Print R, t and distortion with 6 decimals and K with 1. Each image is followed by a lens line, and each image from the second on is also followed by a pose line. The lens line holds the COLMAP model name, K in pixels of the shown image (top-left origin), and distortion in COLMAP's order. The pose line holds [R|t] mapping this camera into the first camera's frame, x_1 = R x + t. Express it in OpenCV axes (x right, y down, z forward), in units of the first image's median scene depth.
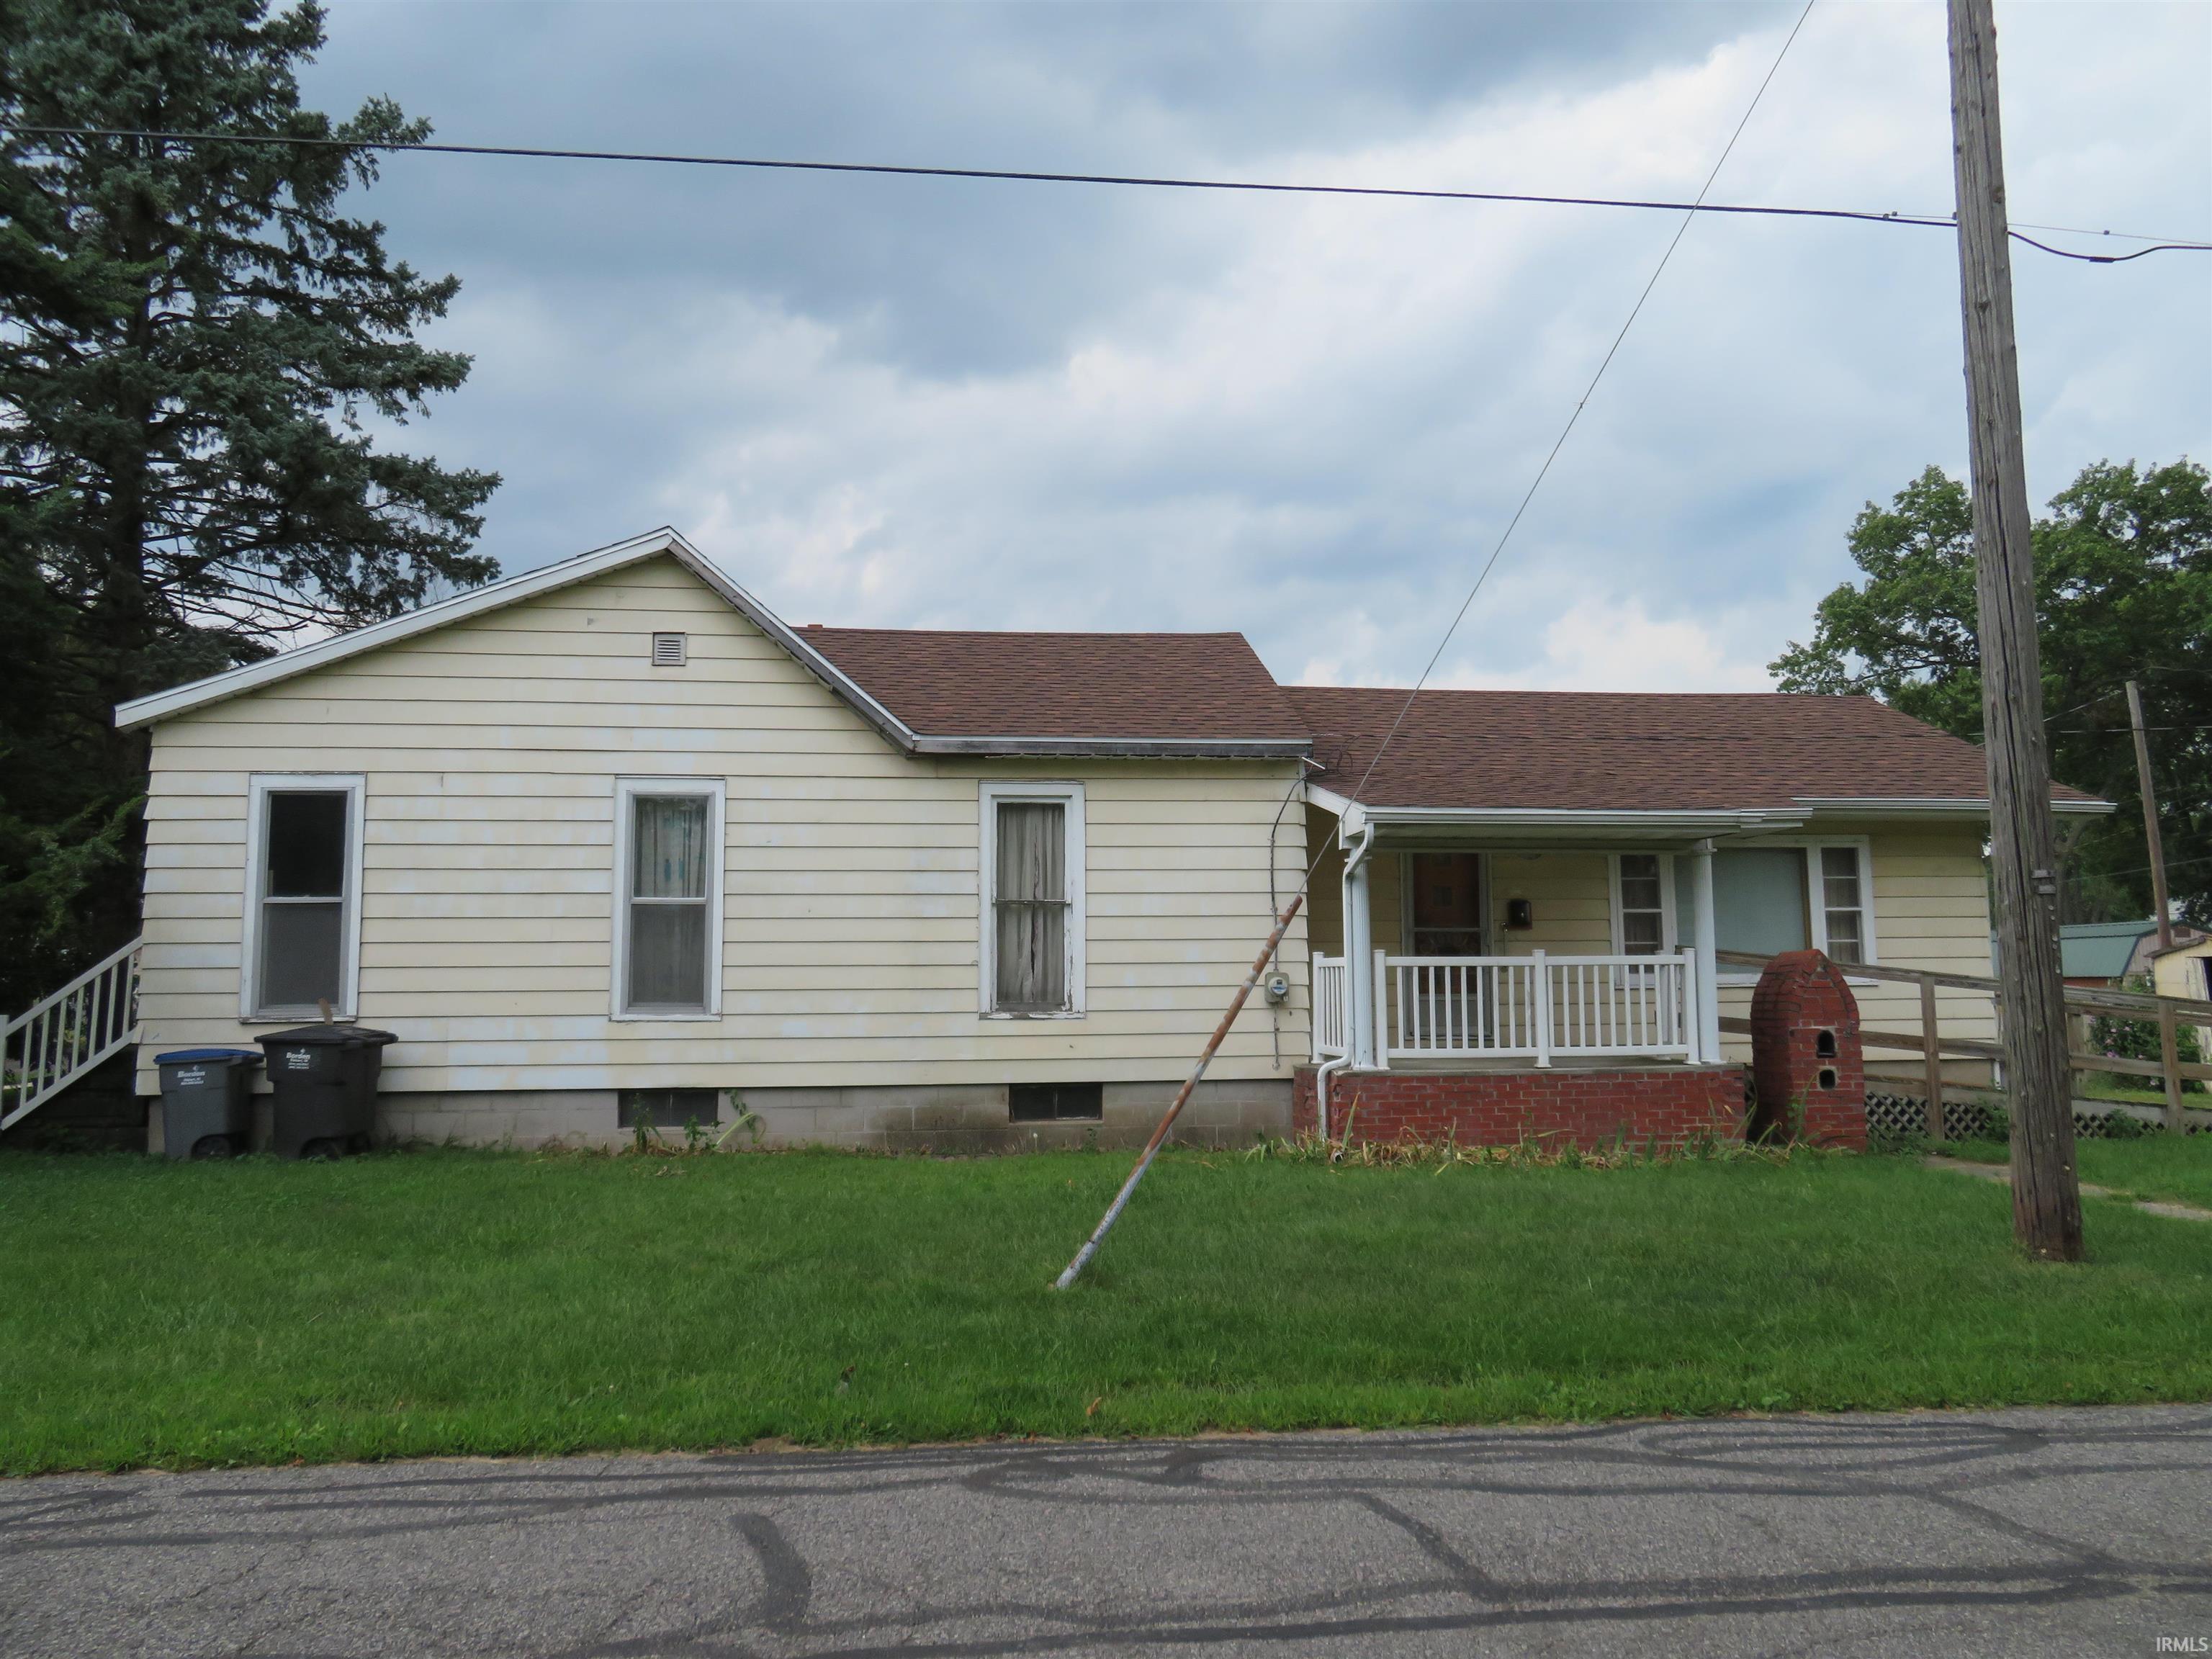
lens RADIAL K [[1734.4, 0, 1118.1], [0, 1734.4, 779.1], [0, 0, 1]] dist [-0.030249, 0.027489]
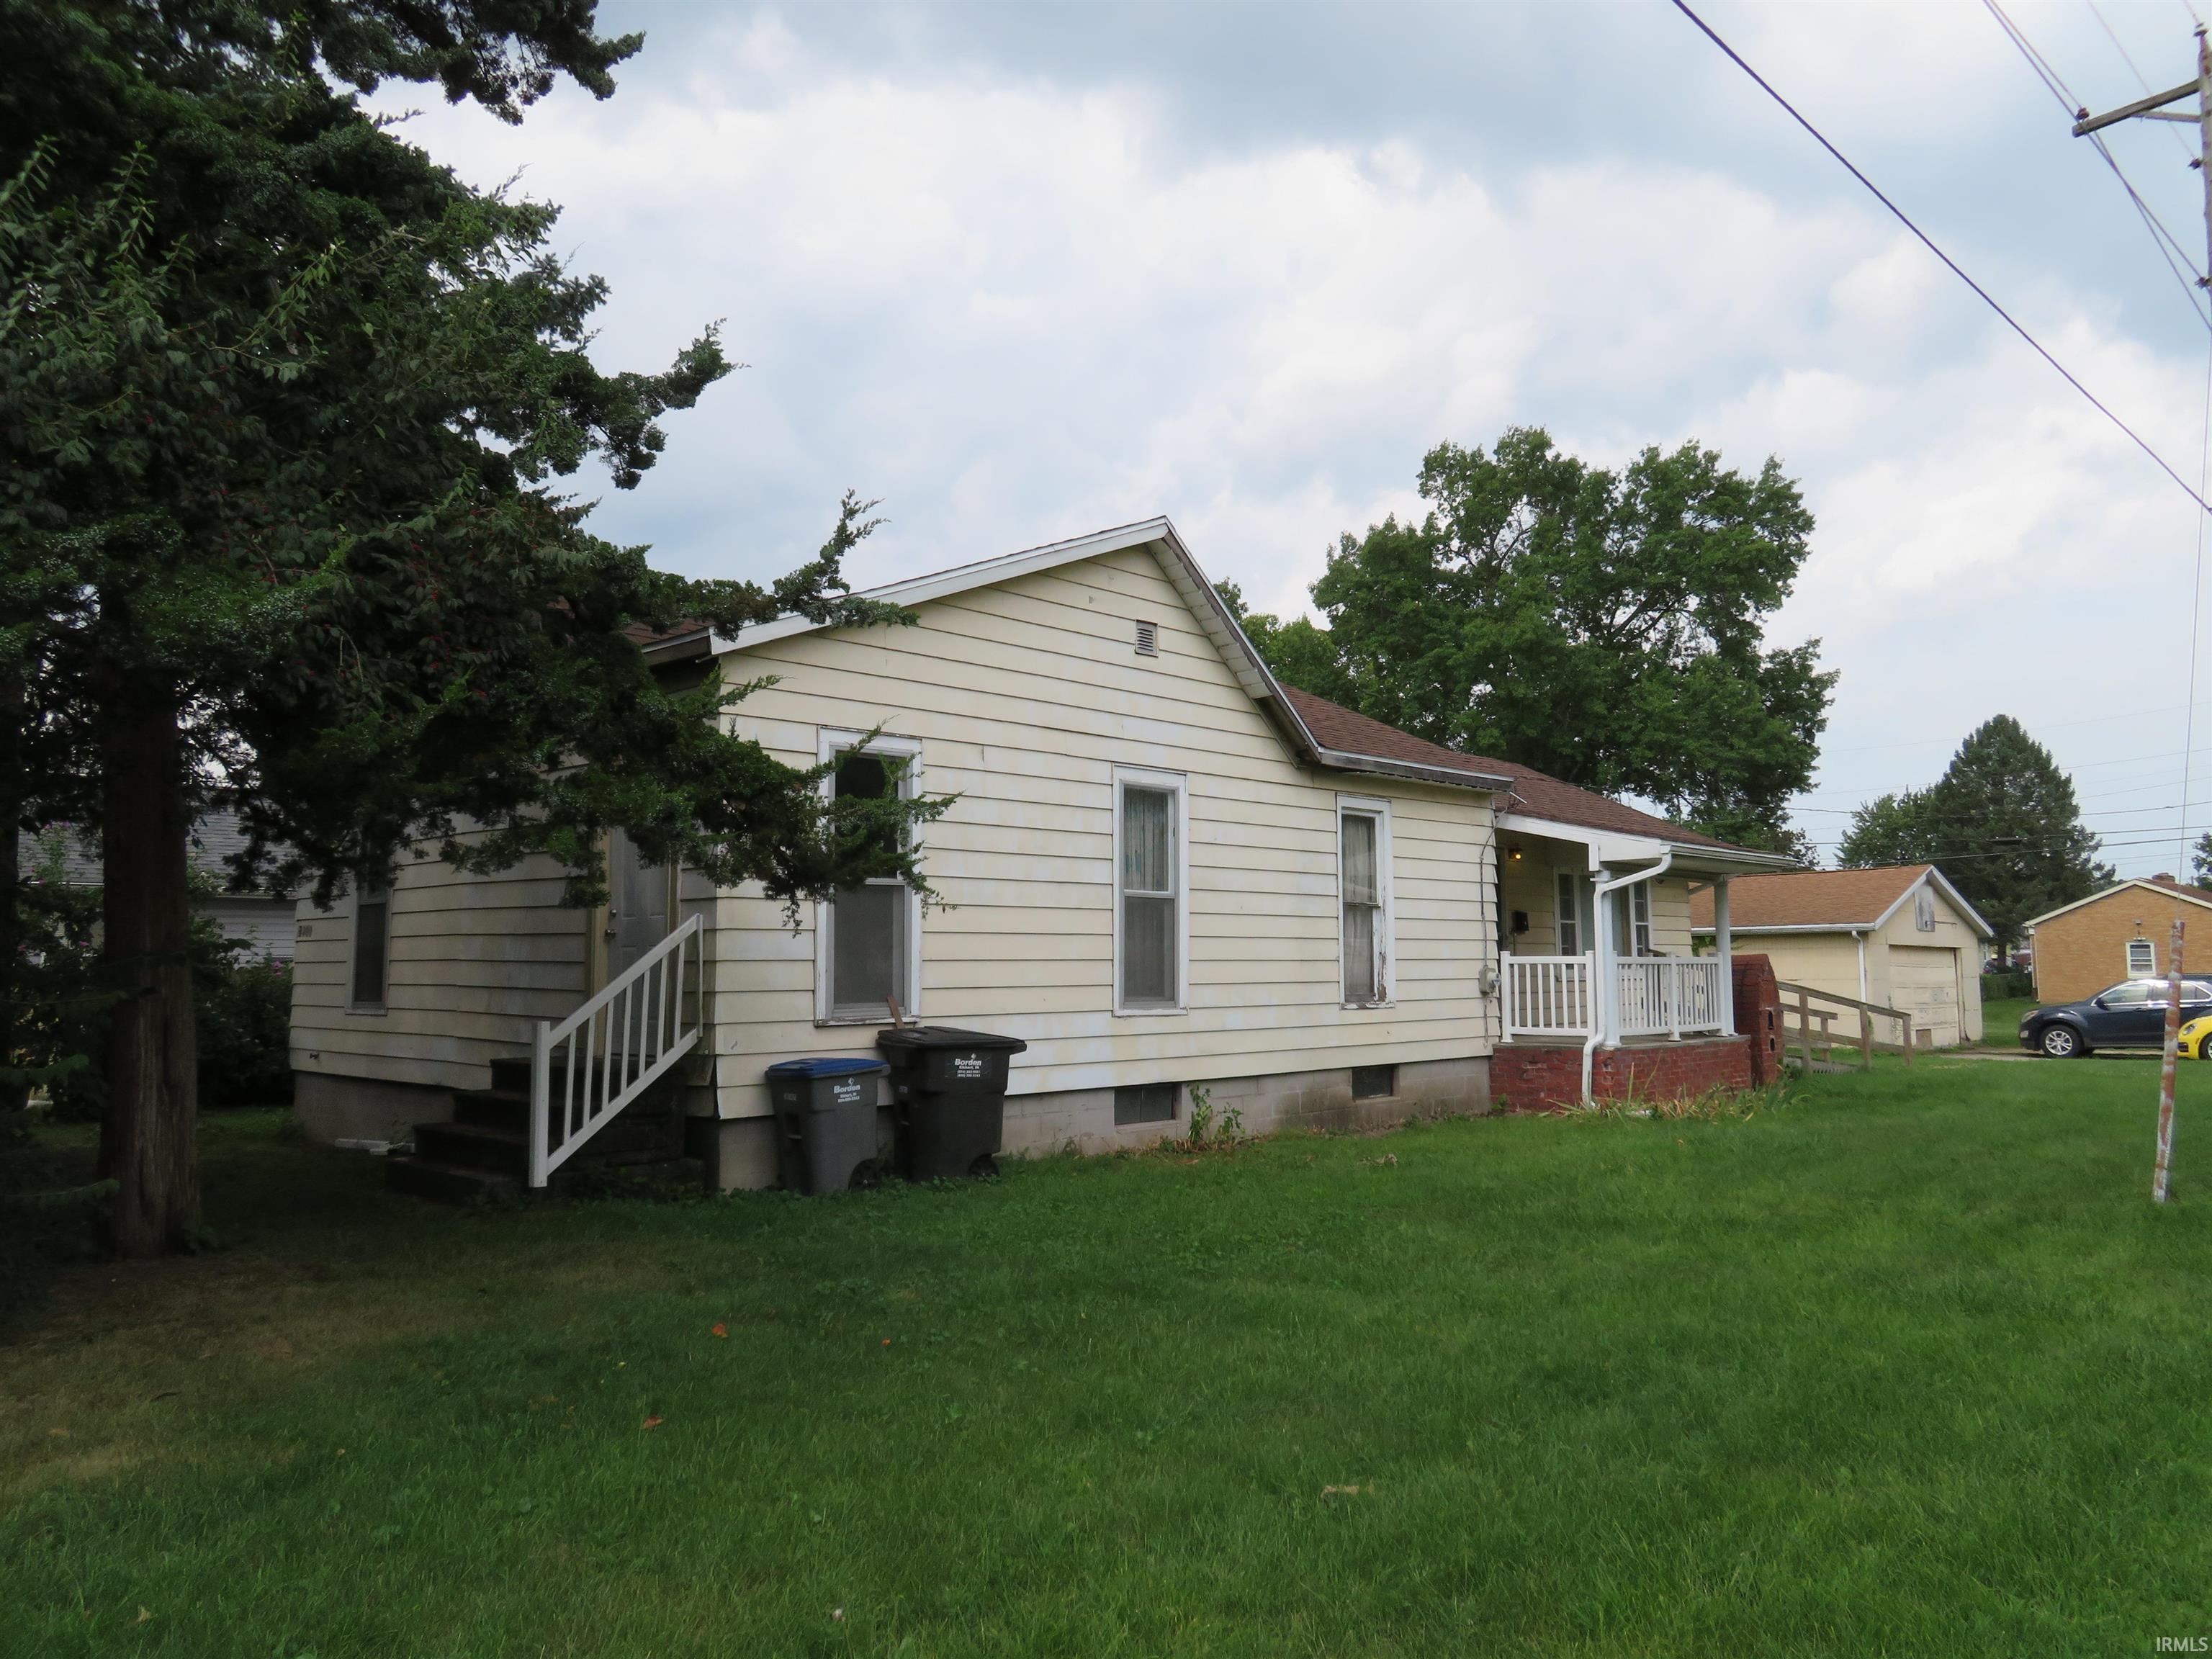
lens RADIAL K [[1593.1, 0, 1112.2], [0, 1593.1, 808.2], [0, 0, 1]] dist [-0.004398, 0.010554]
pose [[0.790172, 0.065310, 0.609396, -0.820777], [-0.076349, 0.997050, -0.007857, 0.029714], [-0.608111, -0.040318, 0.792827, 0.288743]]
